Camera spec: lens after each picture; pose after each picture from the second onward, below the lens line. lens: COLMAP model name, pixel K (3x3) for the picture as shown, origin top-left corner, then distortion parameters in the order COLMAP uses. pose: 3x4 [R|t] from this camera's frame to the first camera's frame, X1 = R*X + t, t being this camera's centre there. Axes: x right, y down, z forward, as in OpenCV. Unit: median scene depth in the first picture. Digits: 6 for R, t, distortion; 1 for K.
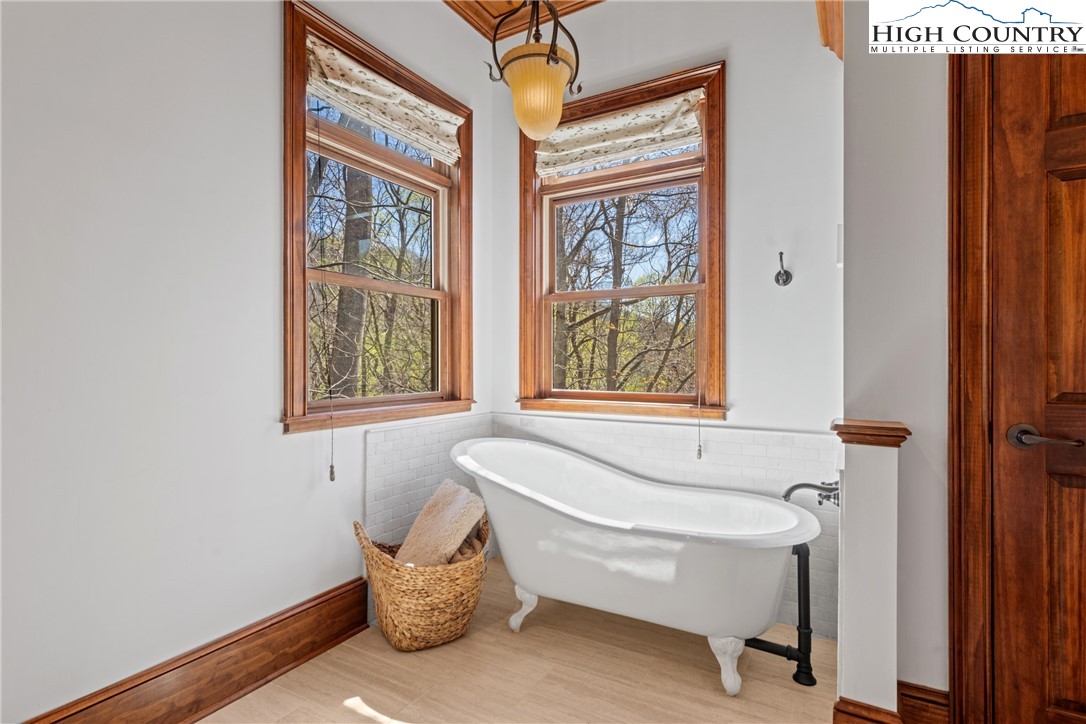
lens RADIAL K [[539.6, 0, 542.1], [0, 539.6, 364.4], [0, 0, 1]] dist [-0.010840, -0.000391]
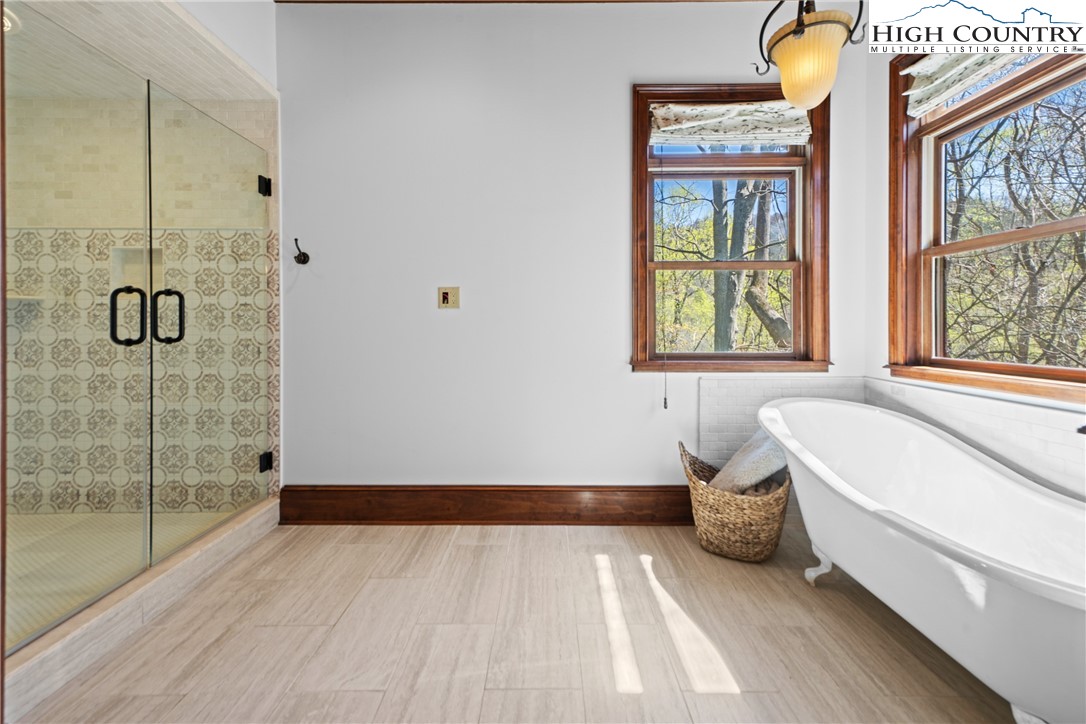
lens RADIAL K [[432.5, 0, 536.1], [0, 432.5, 330.4], [0, 0, 1]] dist [-0.004786, -0.000315]
pose [[0.481556, 0.005824, -0.876396, 0.401657], [-0.003965, 0.999982, 0.004466, 0.004465], [0.876406, 0.001325, 0.481571, 0.129809]]
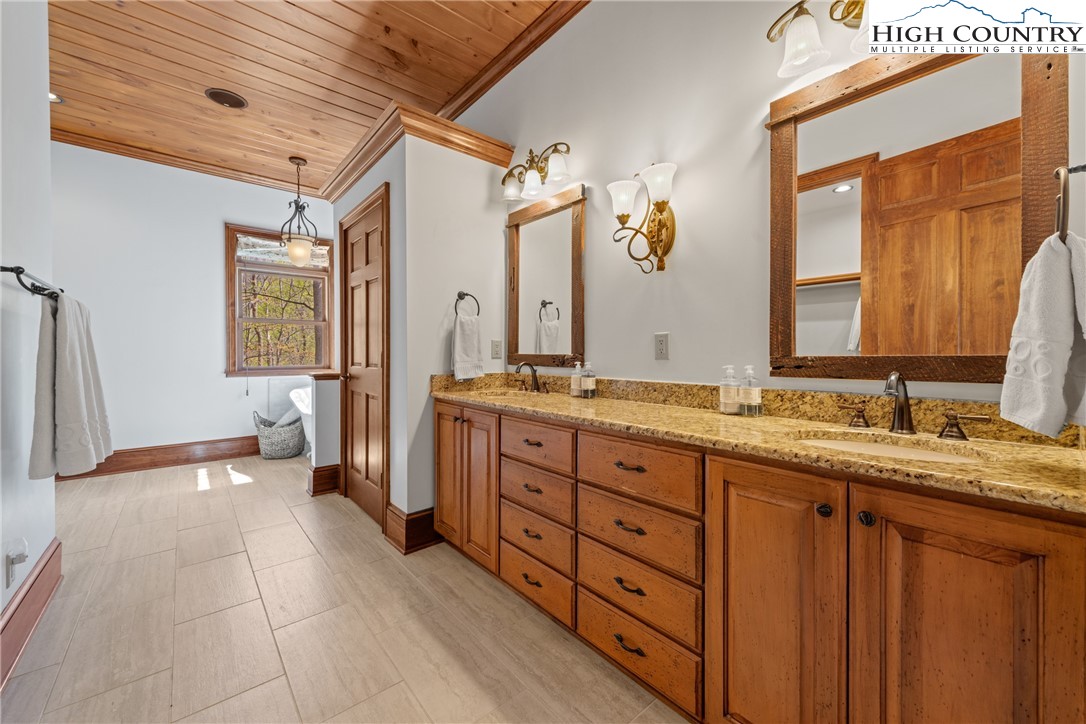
lens RADIAL K [[432.5, 0, 563.0], [0, 432.5, 361.8], [0, 0, 1]] dist [-0.004786, -0.000315]
pose [[0.954318, 0.010175, -0.298621, 1.607619], [-0.007151, 0.999911, 0.011219, 0.006723], [0.298708, -0.008571, 0.954306, -0.548307]]
